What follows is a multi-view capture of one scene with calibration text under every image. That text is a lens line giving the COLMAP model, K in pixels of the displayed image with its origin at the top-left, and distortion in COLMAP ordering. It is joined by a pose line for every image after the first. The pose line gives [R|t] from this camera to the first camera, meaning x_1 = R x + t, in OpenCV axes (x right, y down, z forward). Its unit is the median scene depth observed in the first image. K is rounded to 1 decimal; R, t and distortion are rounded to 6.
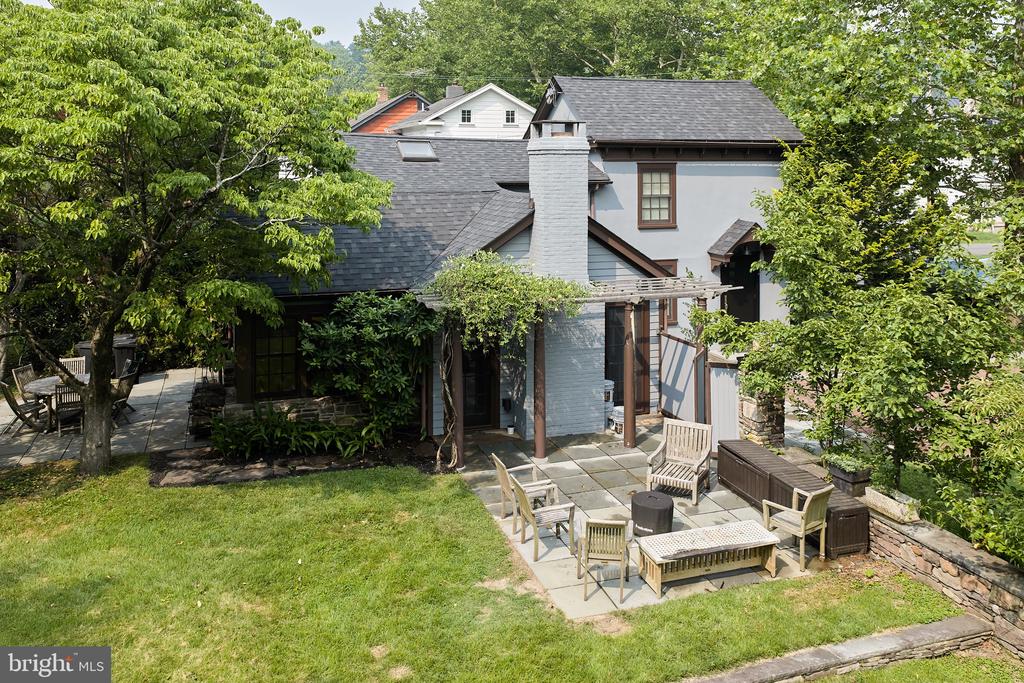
lens RADIAL K [[888.6, 0, 510.7], [0, 888.6, 155.0], [0, 0, 1]] dist [-0.008922, 0.010560]
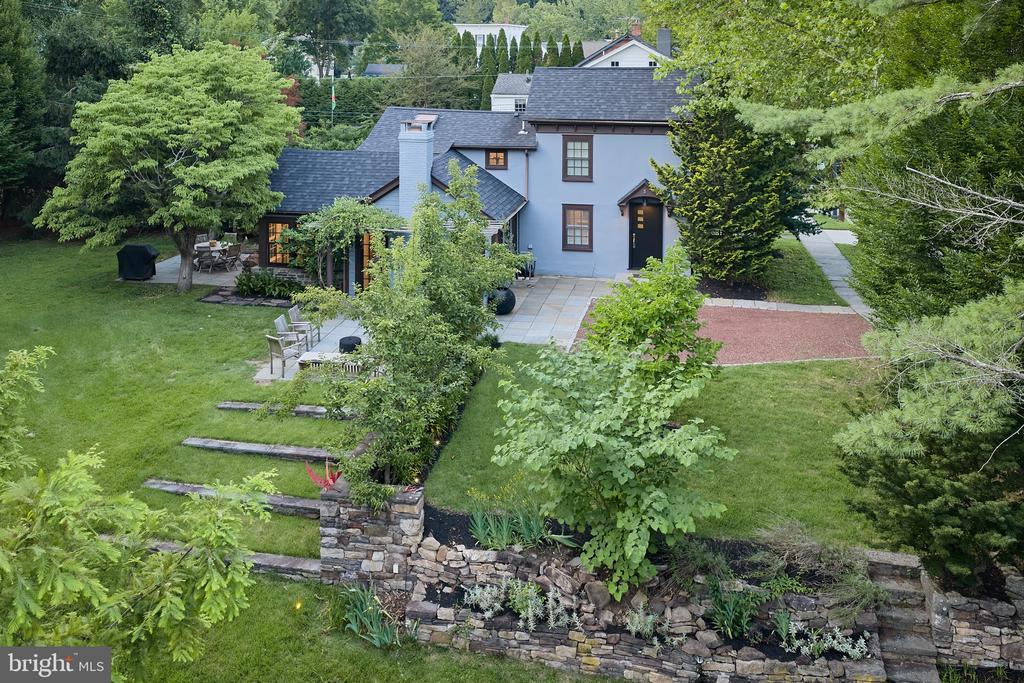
lens RADIAL K [[885.5, 0, 510.0], [0, 885.5, 71.9], [0, 0, 1]] dist [0.012163, 0.007867]
pose [[0.875087, 0.013259, -0.483783, 0.874912], [0.002564, 0.999484, 0.032030, -0.158212], [0.483958, -0.029270, 0.874602, -0.309228]]
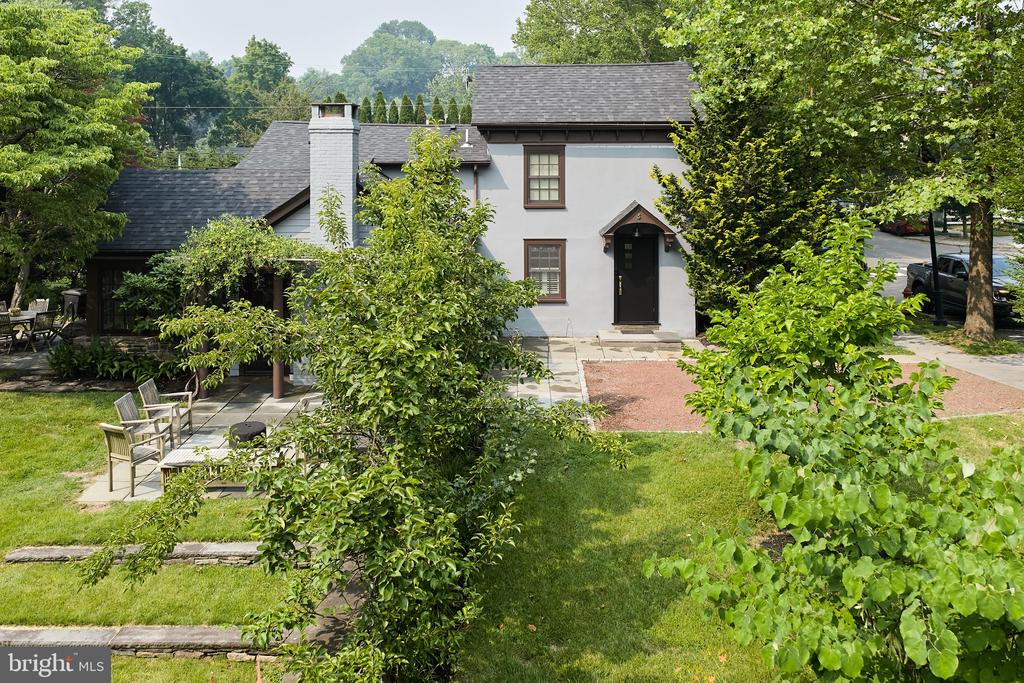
lens RADIAL K [[888.6, 0, 510.7], [0, 888.6, 155.0], [0, 0, 1]] dist [-0.008922, 0.010560]
pose [[0.945084, -0.005127, -0.326787, 0.548230], [0.006294, 0.999977, 0.002514, 0.020954], [0.326766, -0.004433, 0.945095, 0.013688]]
